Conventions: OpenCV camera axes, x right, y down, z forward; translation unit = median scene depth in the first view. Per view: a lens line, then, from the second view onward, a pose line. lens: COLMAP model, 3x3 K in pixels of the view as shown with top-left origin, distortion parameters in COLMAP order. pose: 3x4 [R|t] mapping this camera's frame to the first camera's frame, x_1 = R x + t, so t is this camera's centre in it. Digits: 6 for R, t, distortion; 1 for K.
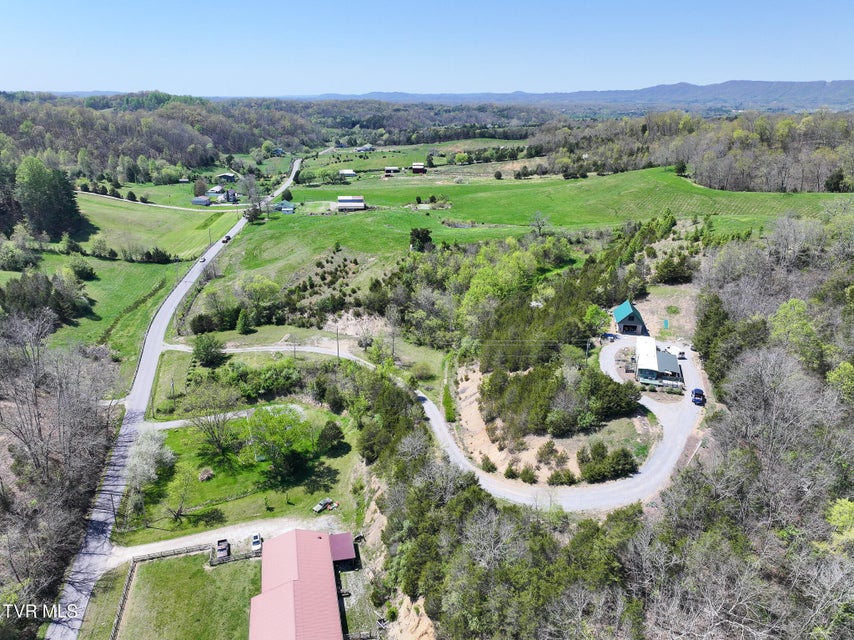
lens RADIAL K [[600.5, 0, 431.2], [0, 600.5, 315.9], [0, 0, 1]] dist [0.004287, 0.011864]
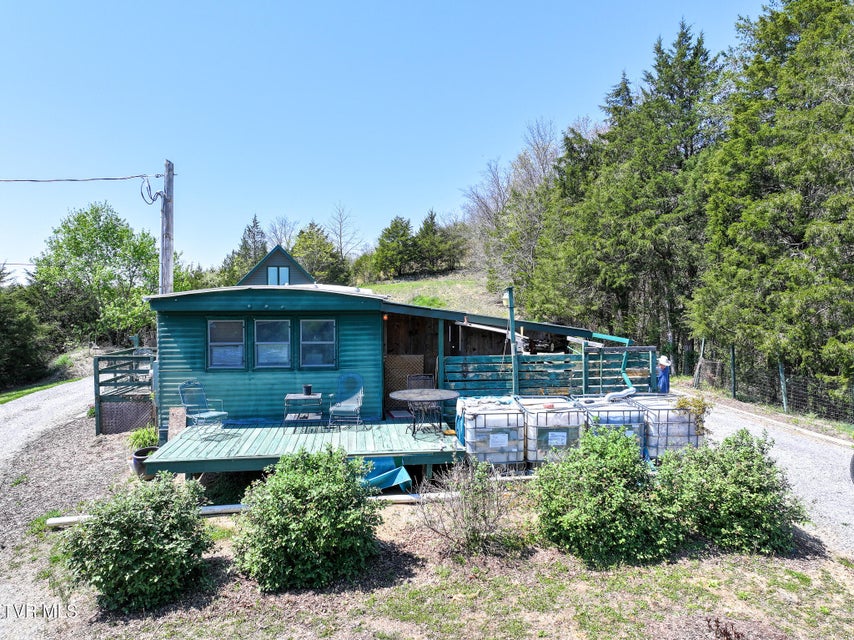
lens RADIAL K [[600.5, 0, 431.2], [0, 600.5, 315.9], [0, 0, 1]] dist [0.004287, 0.011864]
pose [[0.912676, -0.021832, 0.408101, 0.272341], [0.149150, 0.947491, -0.282870, 0.091846], [-0.380497, 0.319036, 0.868008, 0.722189]]
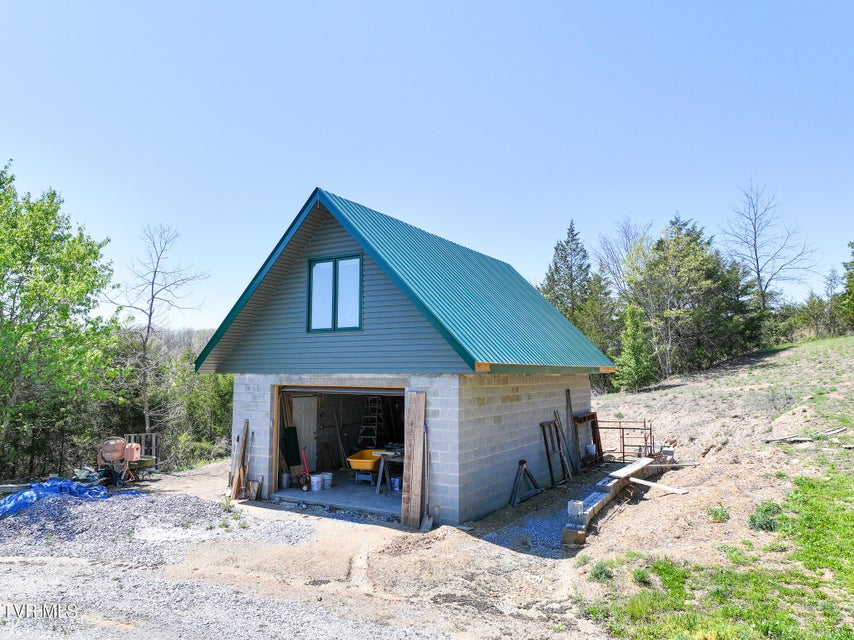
lens RADIAL K [[600.5, 0, 431.2], [0, 600.5, 315.9], [0, 0, 1]] dist [0.004287, 0.011864]
pose [[0.940693, -0.038752, -0.337038, 0.349652], [-0.110247, 0.904619, -0.411717, 0.035845], [0.320846, 0.424456, 0.846696, 0.882202]]
